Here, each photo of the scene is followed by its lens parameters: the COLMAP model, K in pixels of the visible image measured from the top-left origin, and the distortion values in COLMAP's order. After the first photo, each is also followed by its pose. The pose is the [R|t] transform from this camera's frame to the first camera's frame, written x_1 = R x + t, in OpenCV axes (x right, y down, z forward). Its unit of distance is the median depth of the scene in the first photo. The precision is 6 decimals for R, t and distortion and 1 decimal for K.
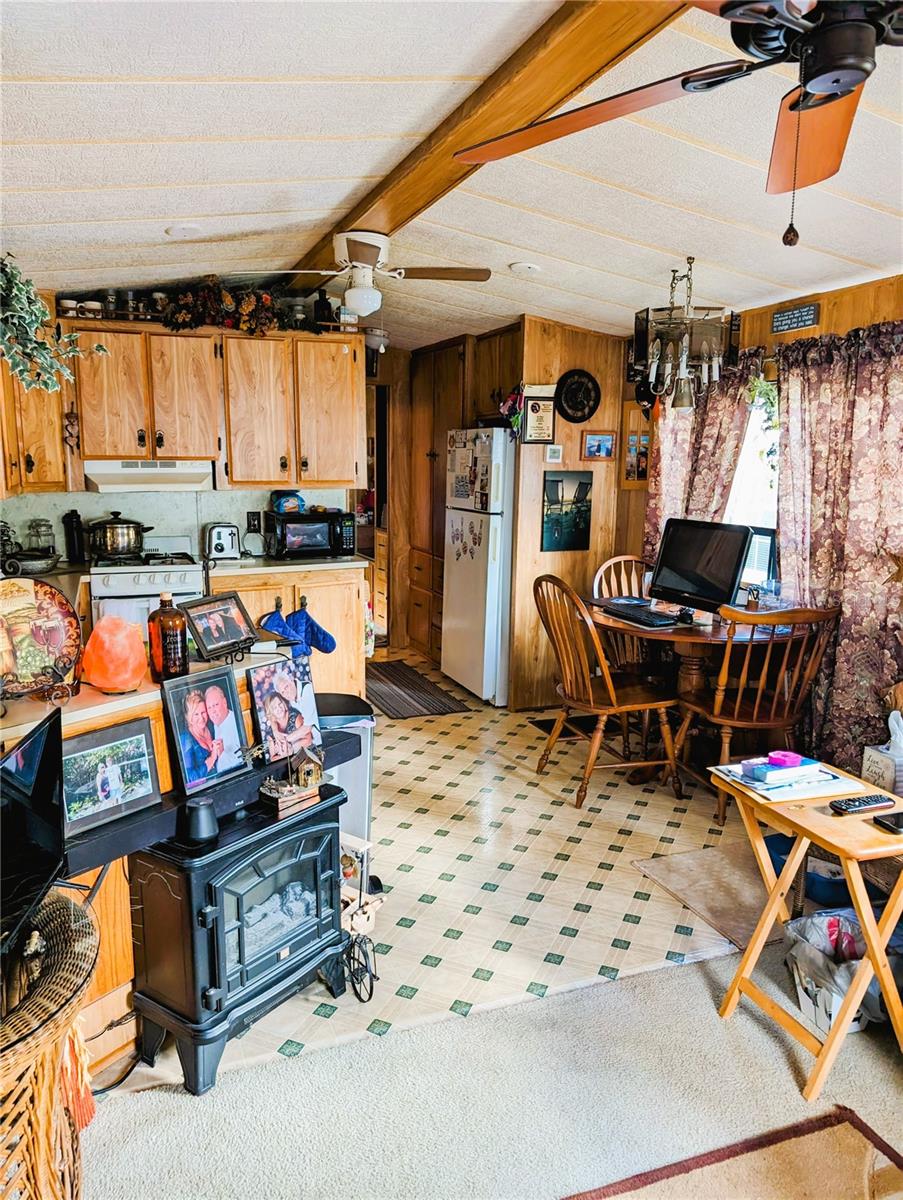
lens RADIAL K [[884.3, 0, 451.5], [0, 884.3, 600.0], [0, 0, 1]] dist [0.006487, -0.013449]
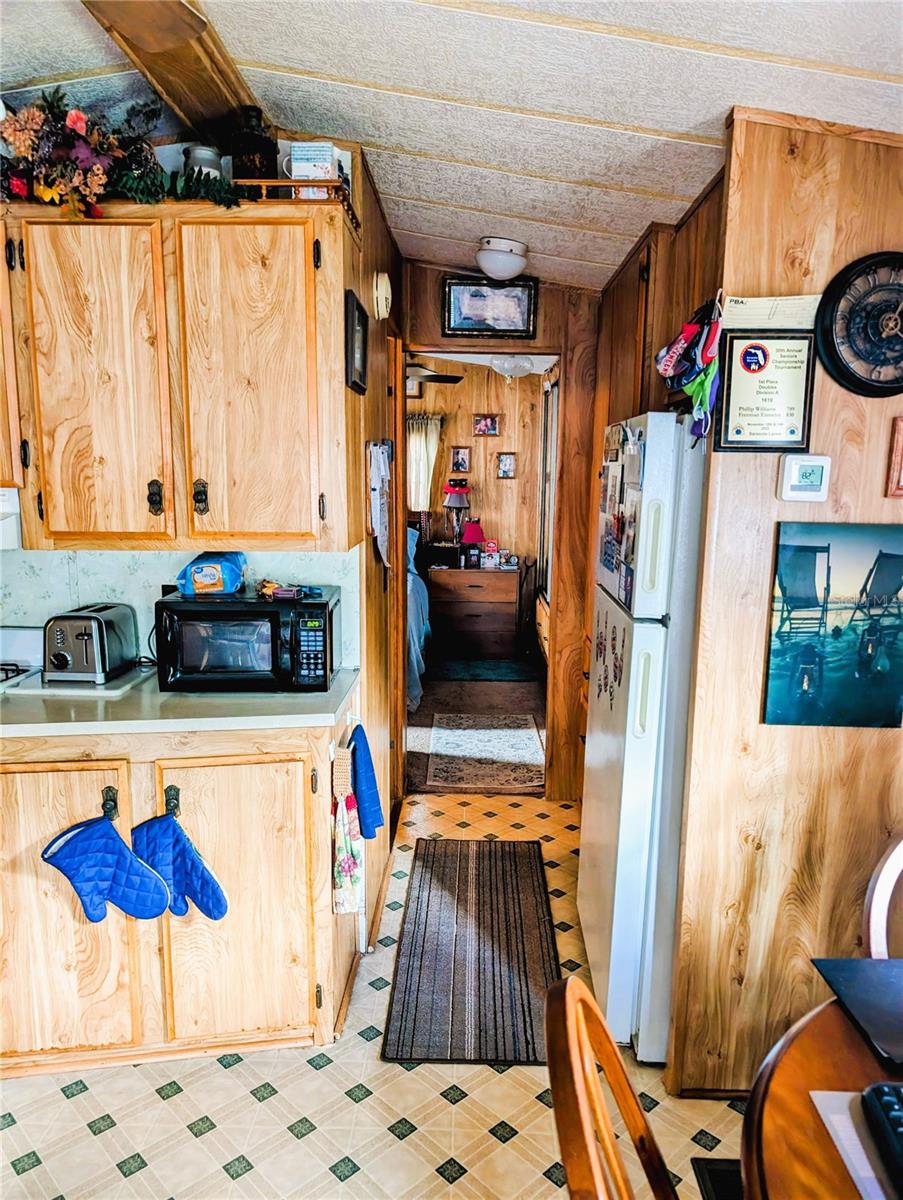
lens RADIAL K [[884.3, 0, 451.5], [0, 884.3, 600.0], [0, 0, 1]] dist [0.006487, -0.013449]
pose [[0.921777, 0.061413, -0.382826, 0.125052], [-0.067139, 0.997742, -0.001600, -0.102730], [0.381864, 0.027178, 0.923819, 0.594305]]
